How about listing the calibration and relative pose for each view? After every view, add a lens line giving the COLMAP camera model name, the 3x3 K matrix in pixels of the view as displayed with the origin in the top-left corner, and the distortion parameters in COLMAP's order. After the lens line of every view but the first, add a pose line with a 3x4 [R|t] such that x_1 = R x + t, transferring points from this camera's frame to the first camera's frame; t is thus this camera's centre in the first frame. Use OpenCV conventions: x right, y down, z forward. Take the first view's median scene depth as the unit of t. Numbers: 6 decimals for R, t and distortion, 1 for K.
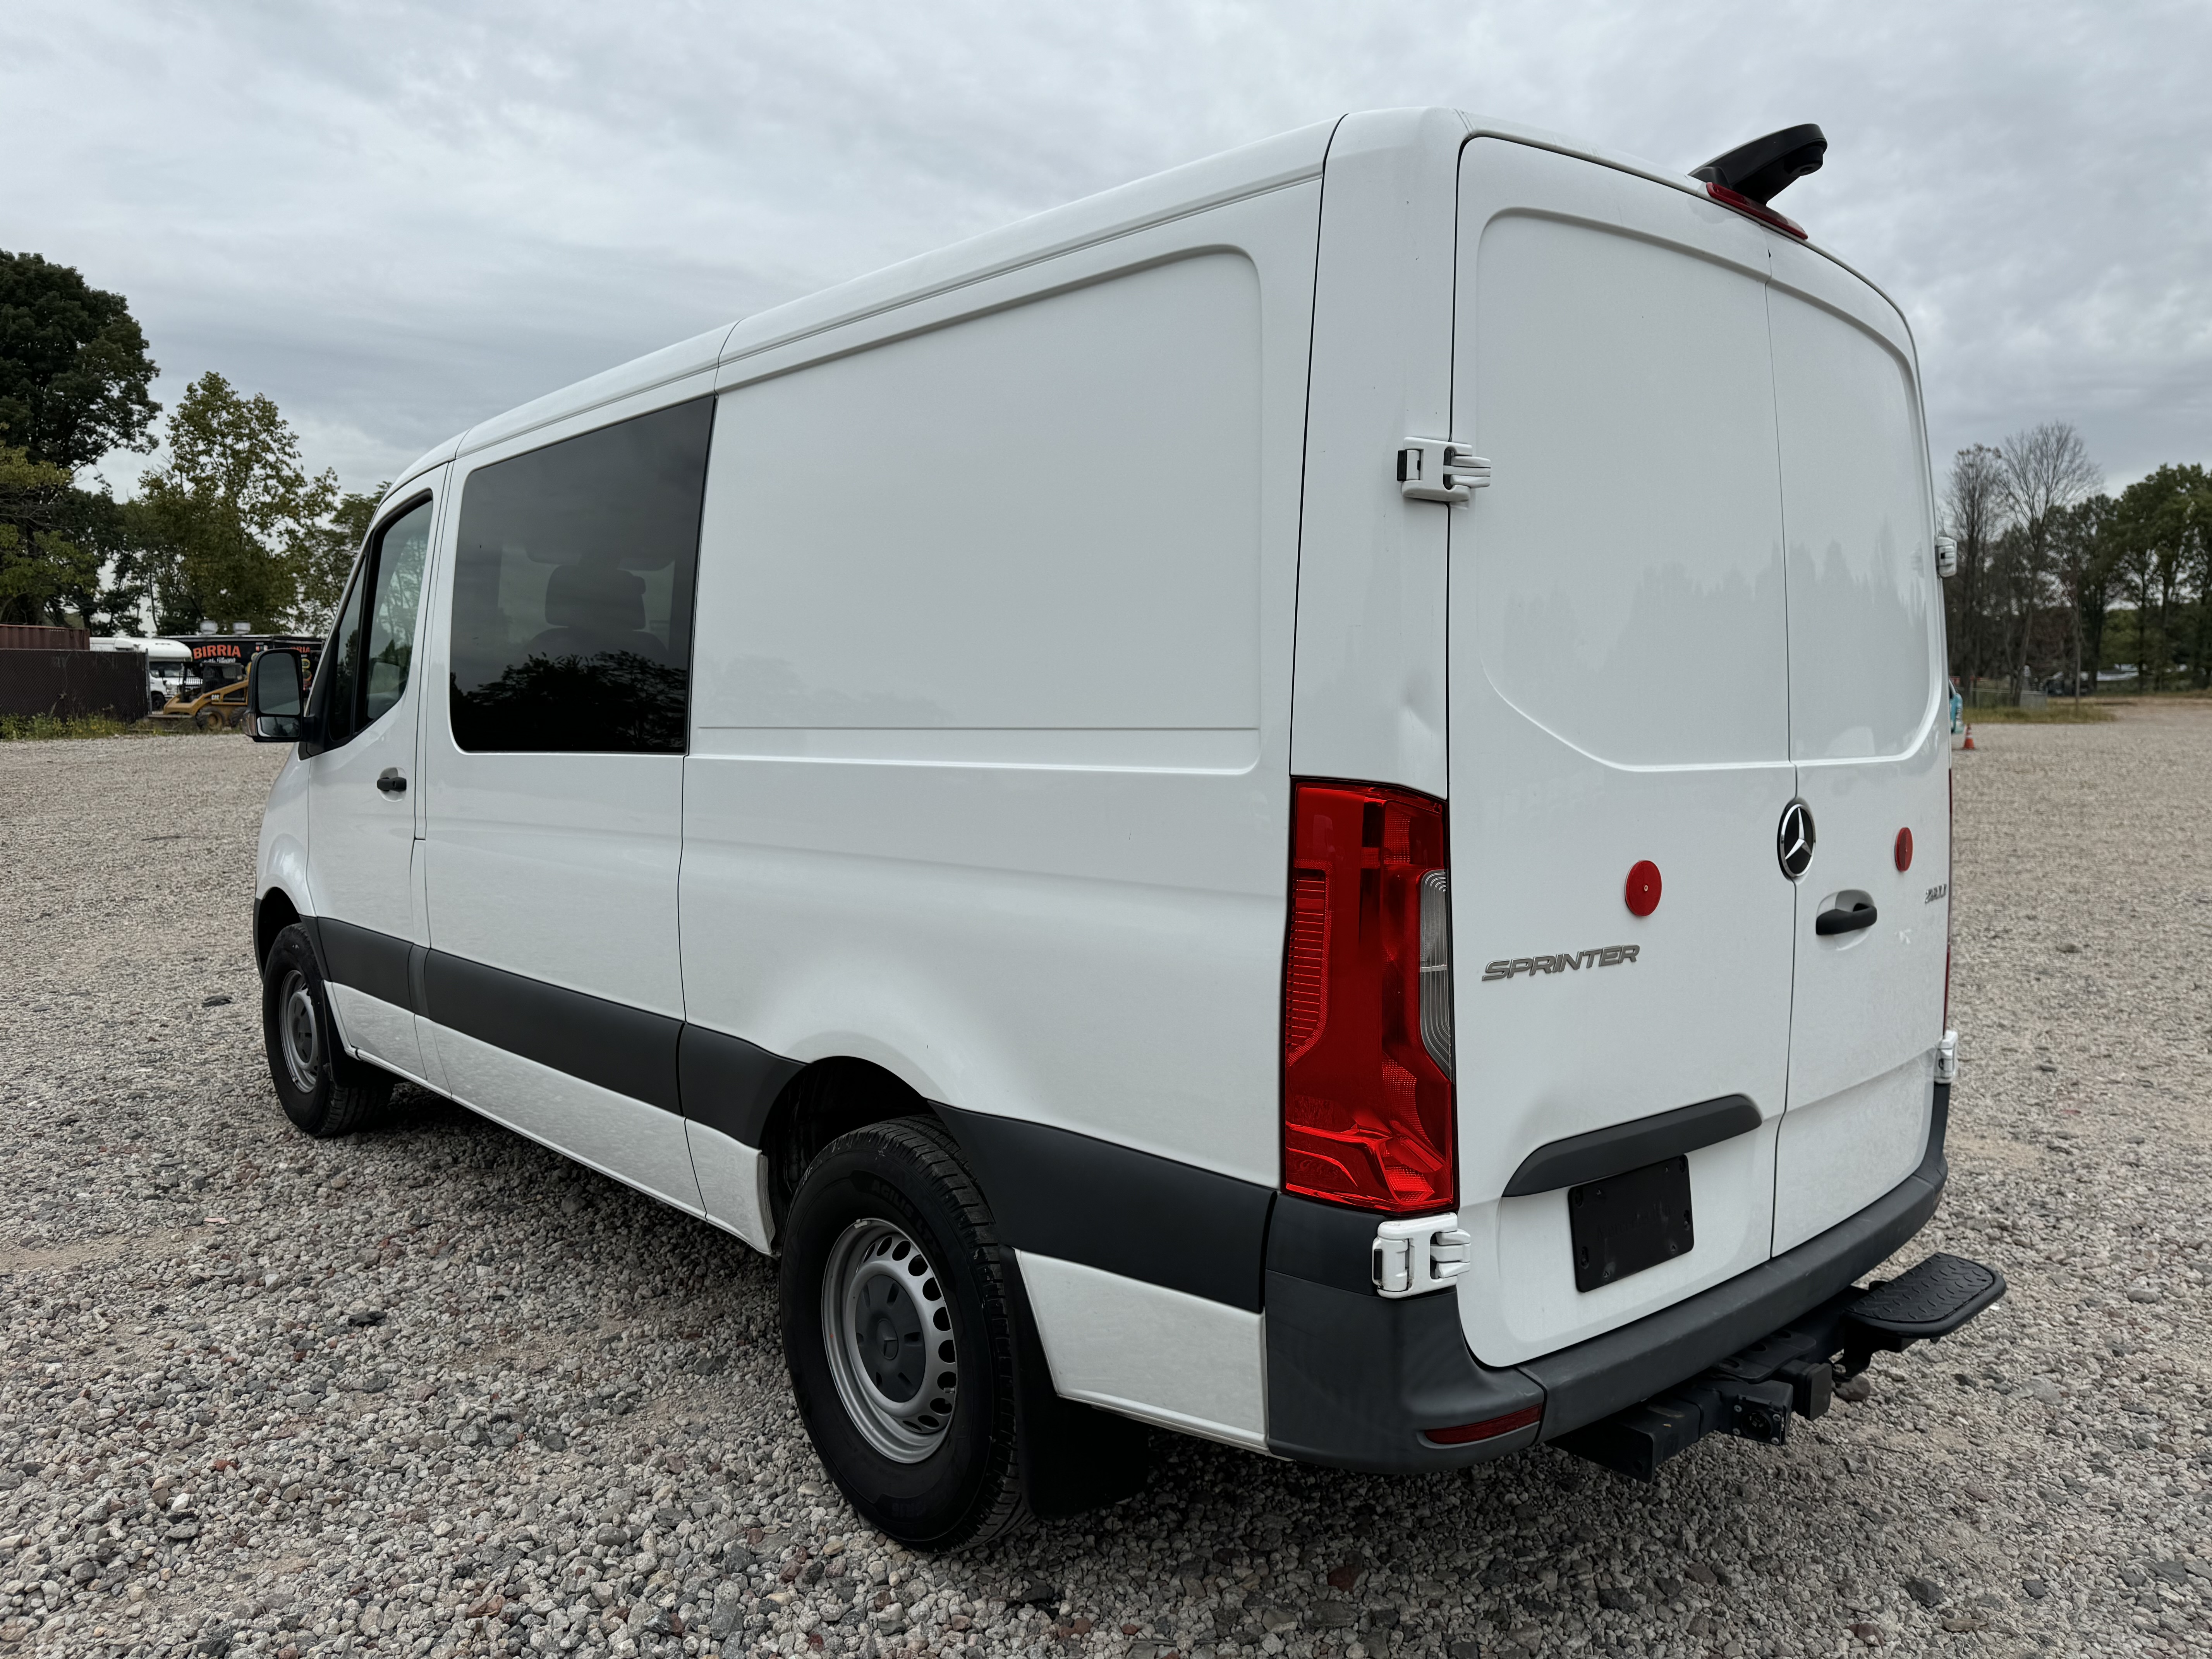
lens RADIAL K [[1605.3, 0, 1106.0], [0, 1605.3, 829.5], [0, 0, 1]] dist [0.008472, 0.006271]
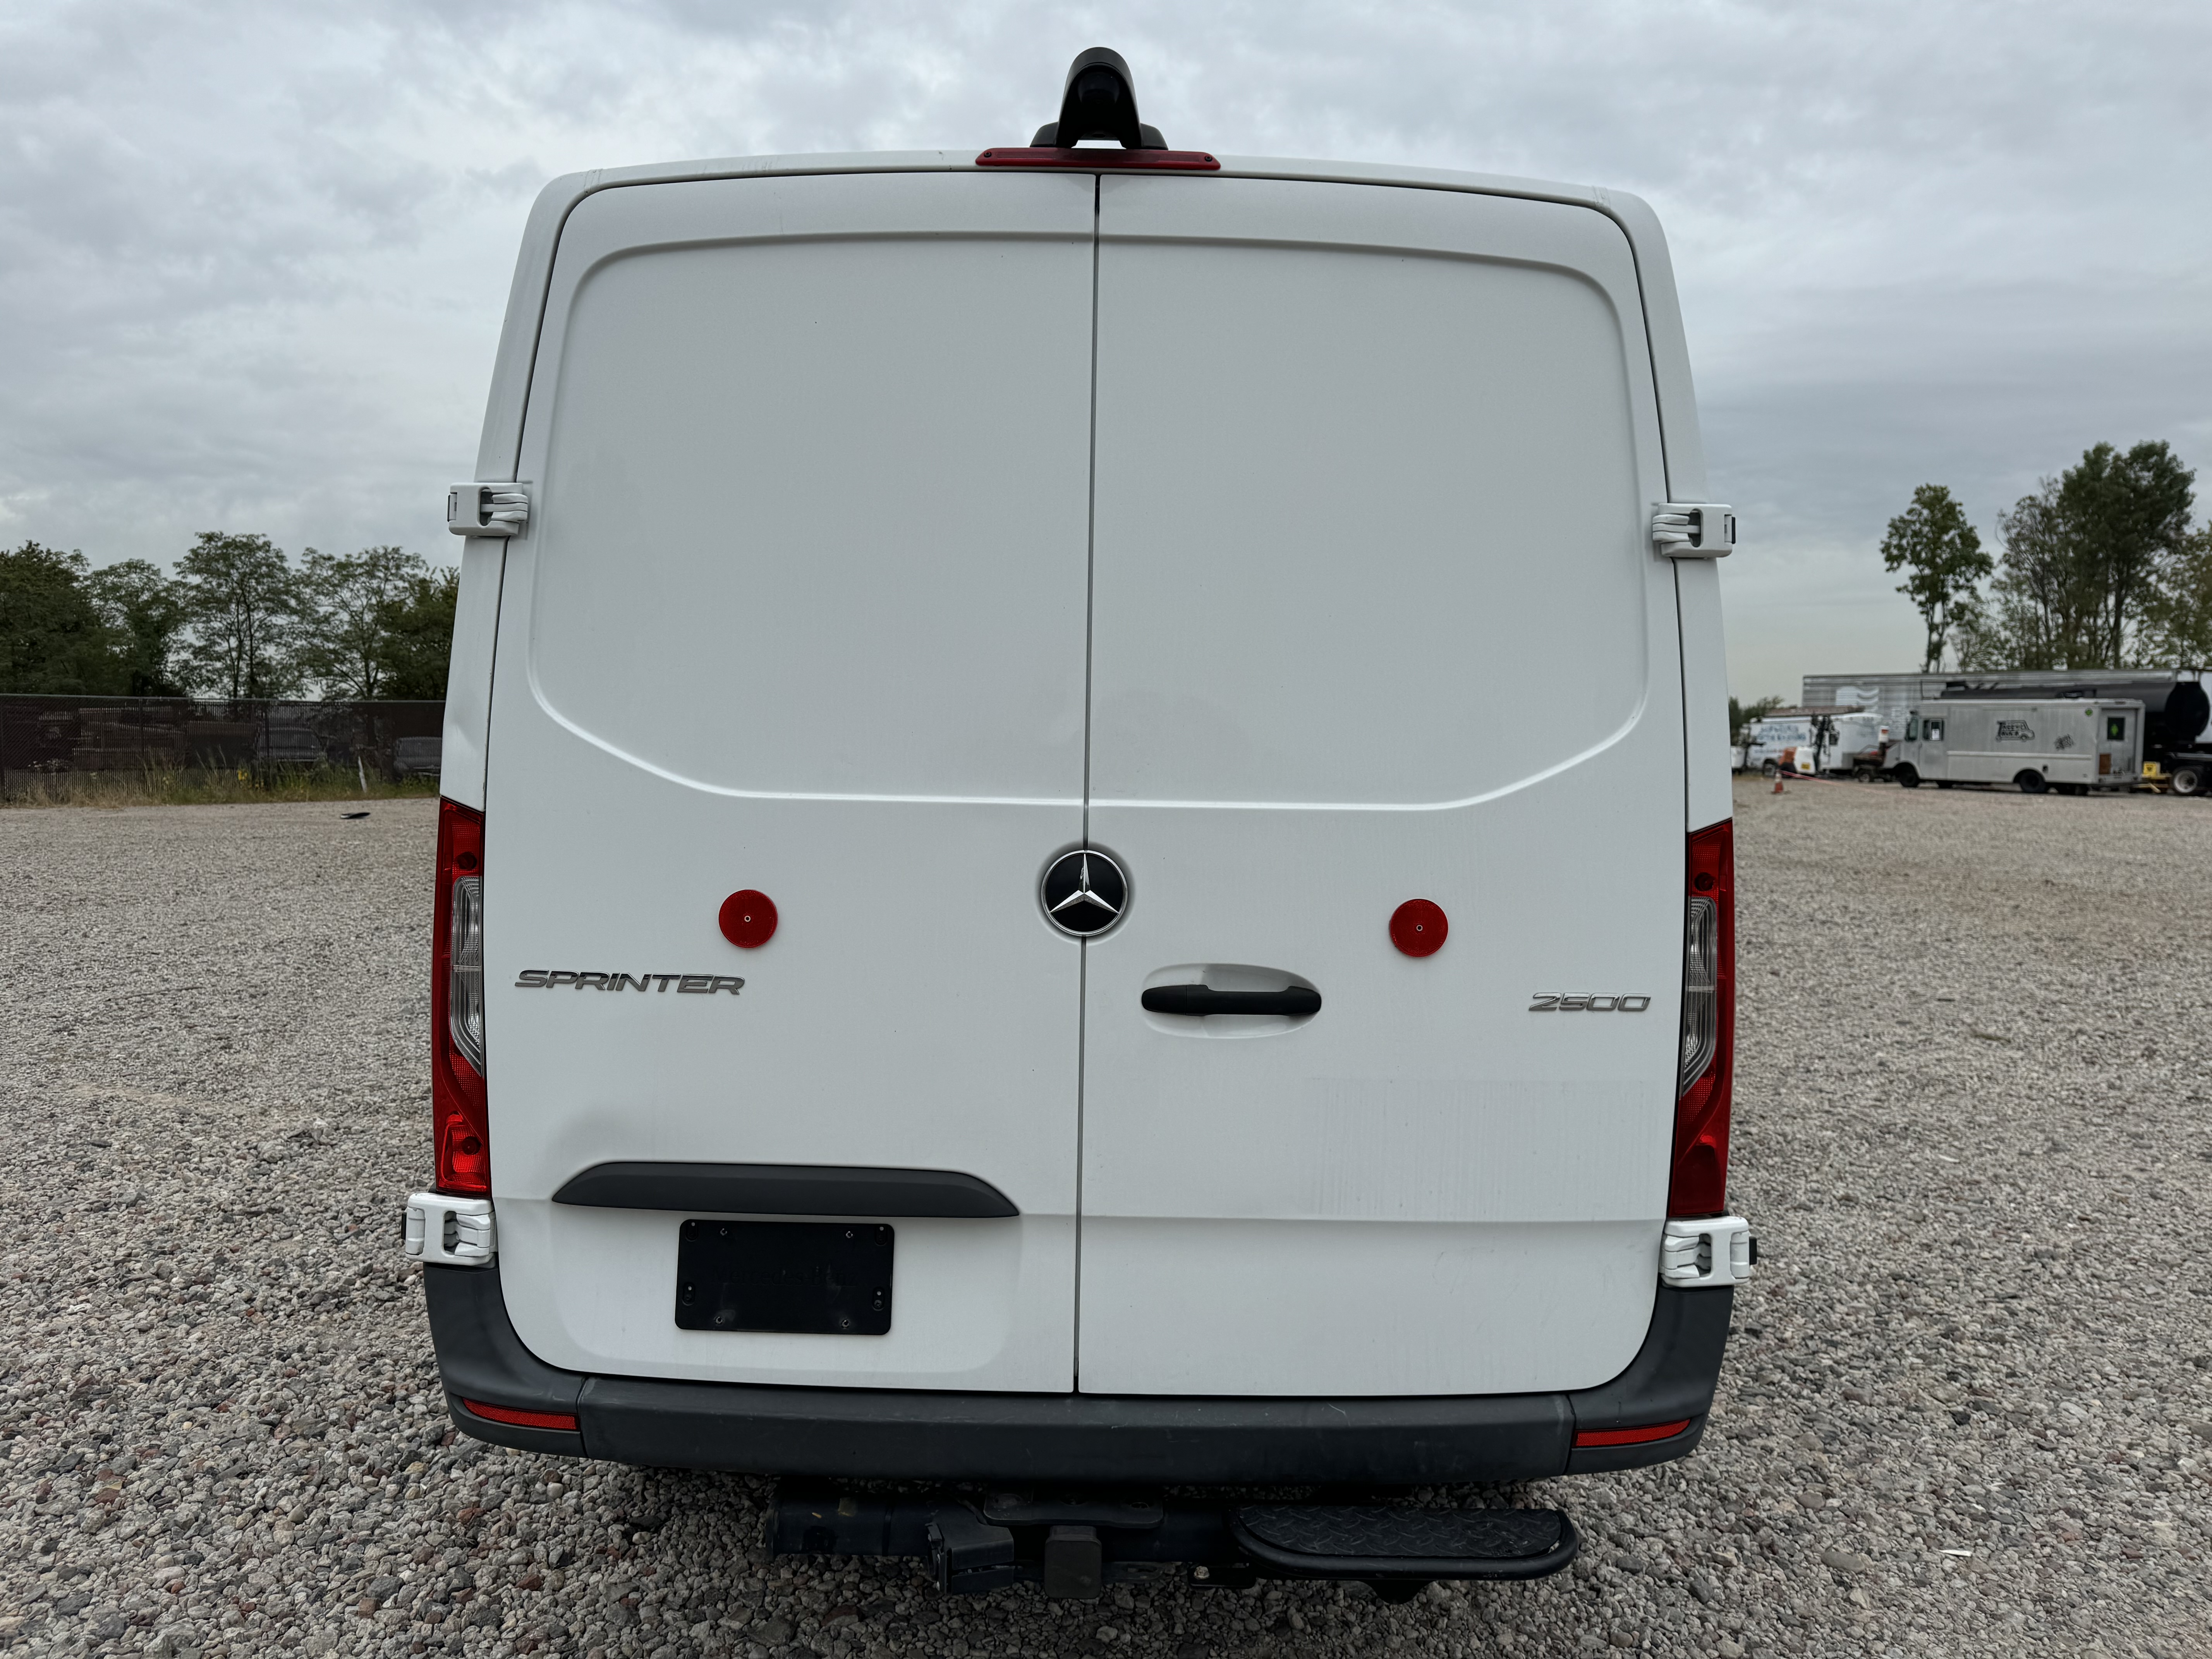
lens RADIAL K [[1605.3, 0, 1106.0], [0, 1605.3, 829.5], [0, 0, 1]] dist [0.008472, 0.006271]
pose [[0.759391, 0.037294, -0.649565, 1.115766], [-0.062889, 0.997889, -0.016230, -0.014111], [0.647588, 0.053176, 0.760133, 0.410603]]
